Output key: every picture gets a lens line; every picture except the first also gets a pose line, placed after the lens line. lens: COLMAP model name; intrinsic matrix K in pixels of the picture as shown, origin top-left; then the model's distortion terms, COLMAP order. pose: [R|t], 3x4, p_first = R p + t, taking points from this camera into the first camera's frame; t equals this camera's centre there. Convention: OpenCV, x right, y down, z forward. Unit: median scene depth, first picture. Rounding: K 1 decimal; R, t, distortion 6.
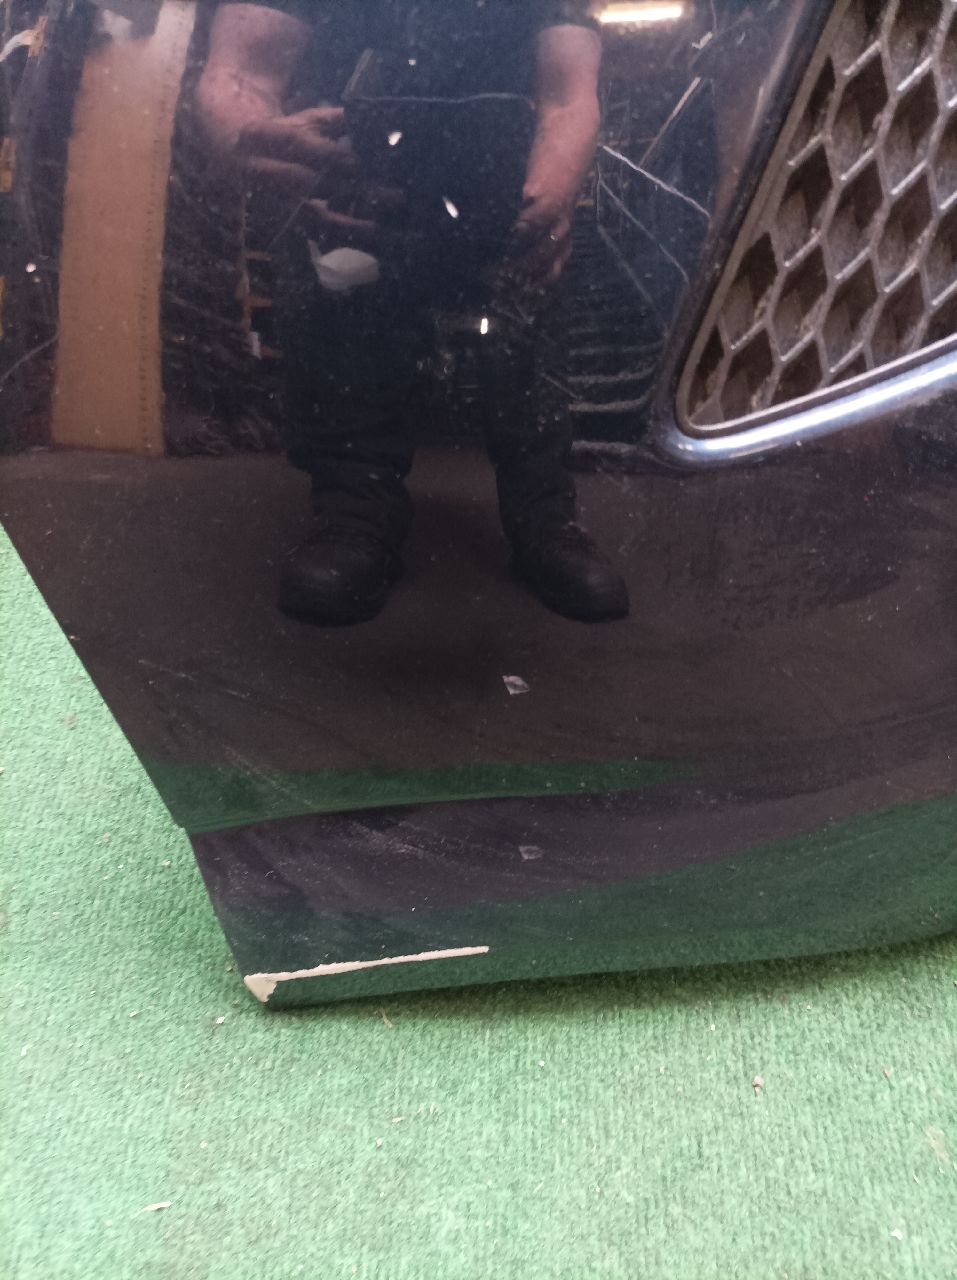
lens RADIAL K [[967.4, 0, 480.2], [0, 967.4, 642.8], [0, 0, 1]] dist [0.000478, -0.006634]
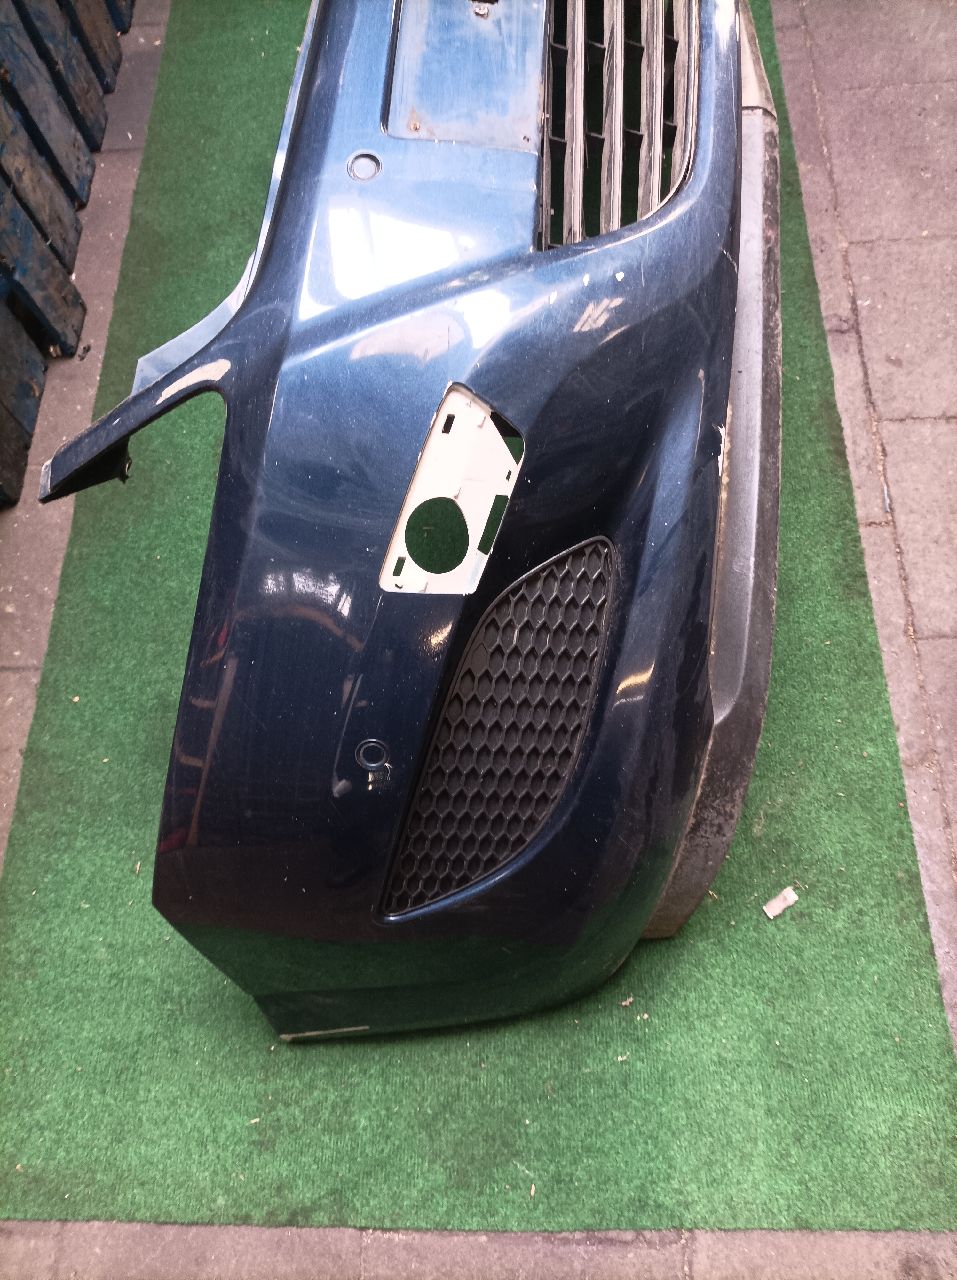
lens RADIAL K [[967.4, 0, 481.2], [0, 967.4, 638.7], [0, 0, 1]] dist [0.000478, -0.006634]
pose [[0.996481, -0.062185, -0.056206, 0.499231], [0.070007, 0.986196, 0.150057, -1.040893], [0.046099, -0.153464, 0.987078, -1.342986]]
